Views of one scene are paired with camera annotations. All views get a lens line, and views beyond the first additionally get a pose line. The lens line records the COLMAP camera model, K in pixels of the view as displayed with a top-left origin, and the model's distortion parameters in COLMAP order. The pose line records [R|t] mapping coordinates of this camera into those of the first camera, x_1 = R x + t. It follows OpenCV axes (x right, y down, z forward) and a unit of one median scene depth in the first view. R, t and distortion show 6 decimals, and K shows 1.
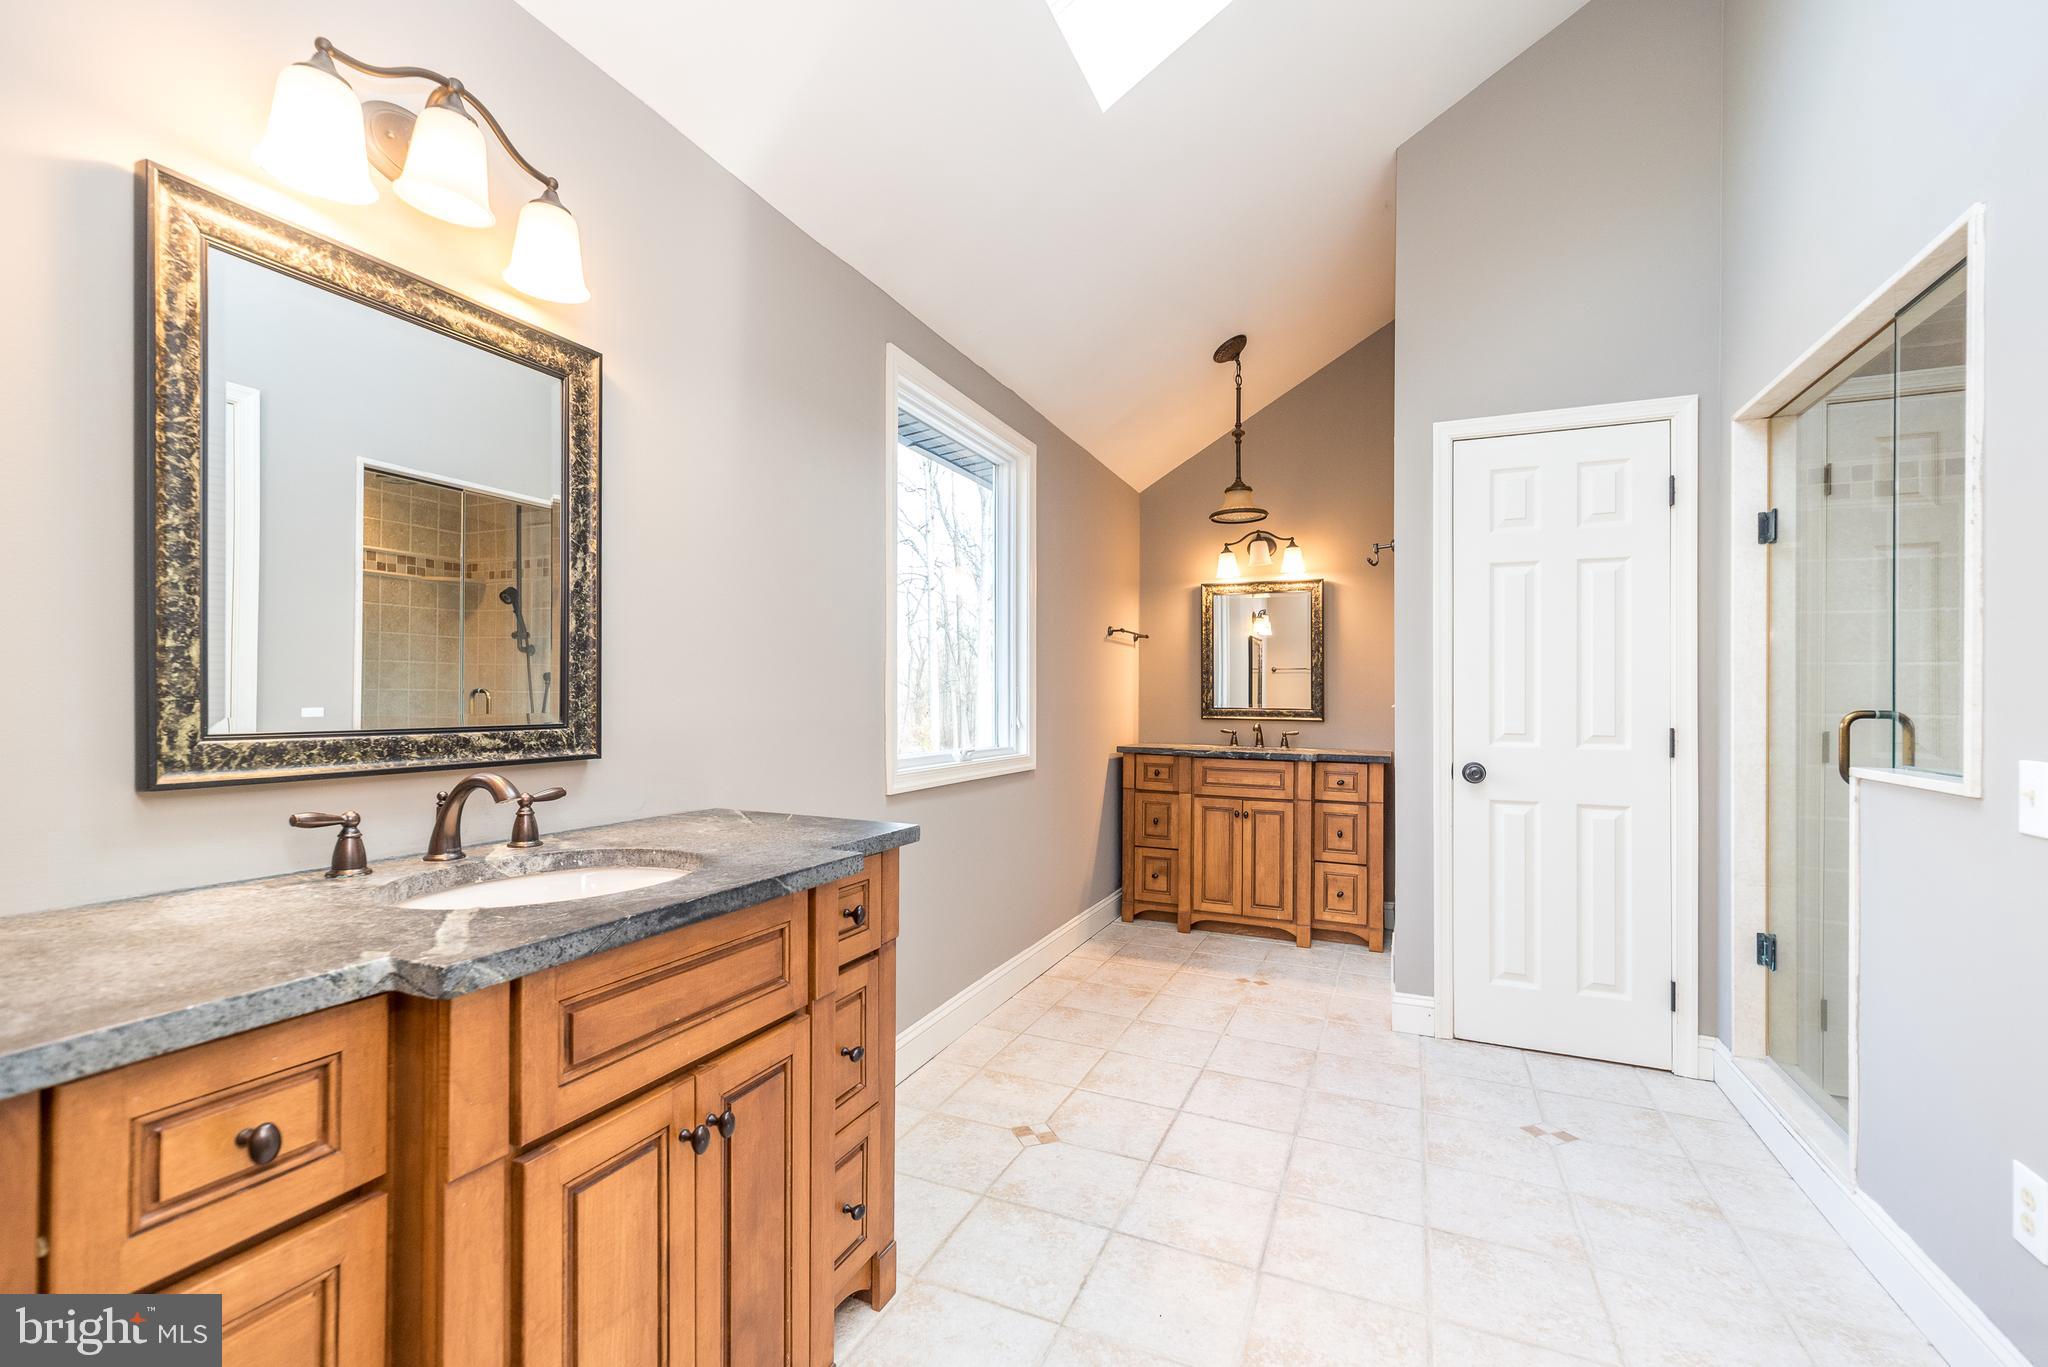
lens RADIAL K [[900.3, 0, 1017.1], [0, 900.3, 695.3], [0, 0, 1]] dist [0.009059, -0.001079]
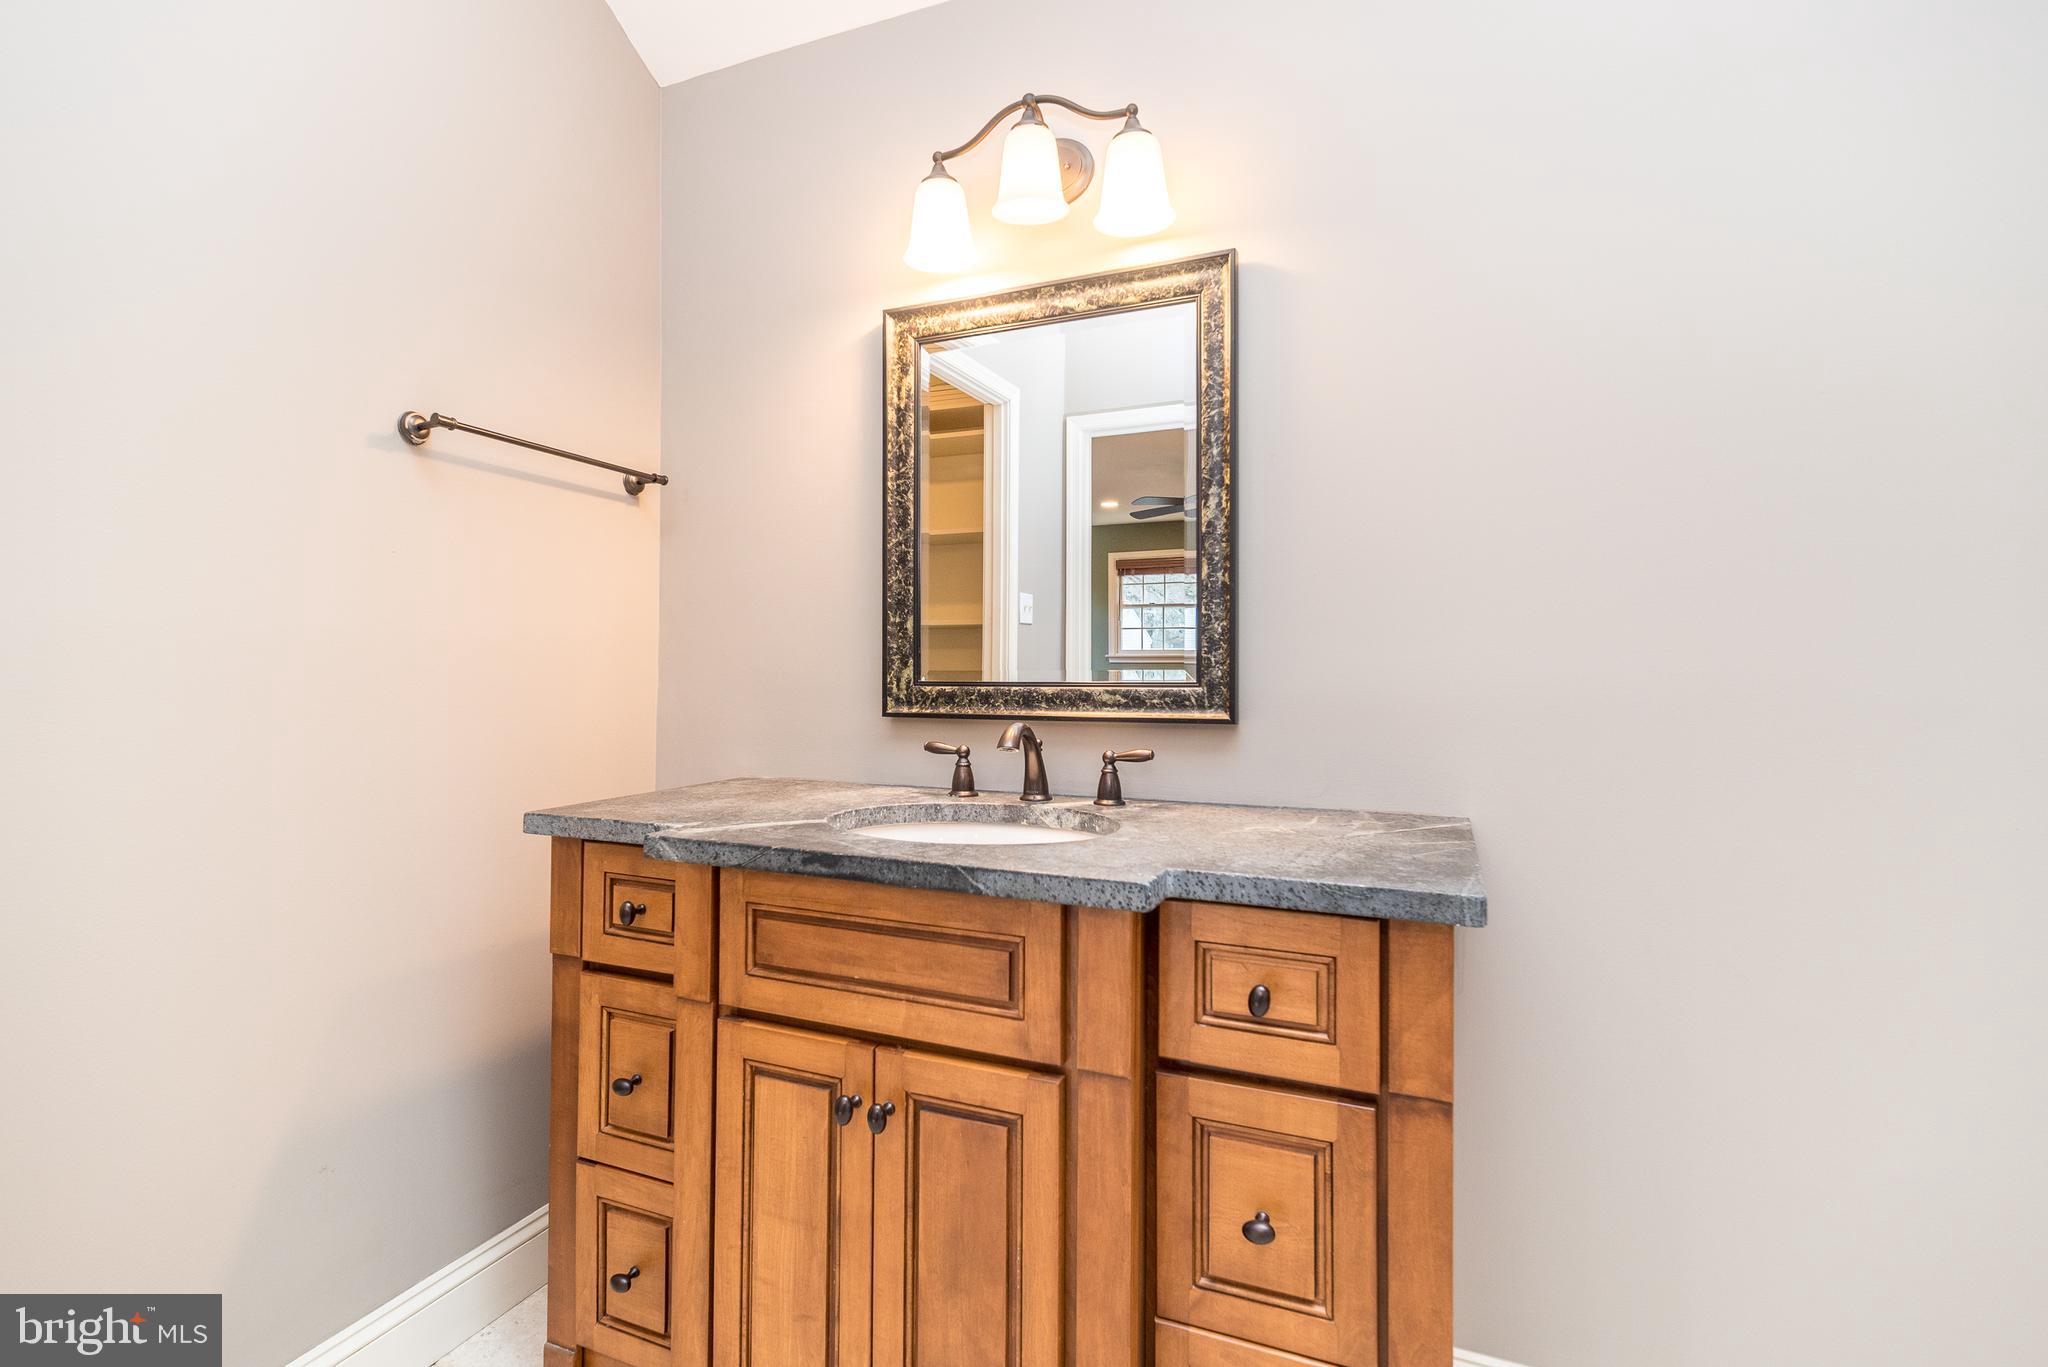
lens RADIAL K [[966.9, 0, 1016.9], [0, 966.9, 671.8], [0, 0, 1]] dist [0.000777, 0.000245]
pose [[-0.004896, -0.009080, -0.999947, 0.600191], [0.001337, 0.999958, -0.009087, 0.038663], [0.999987, -0.001381, -0.004884, 1.073101]]
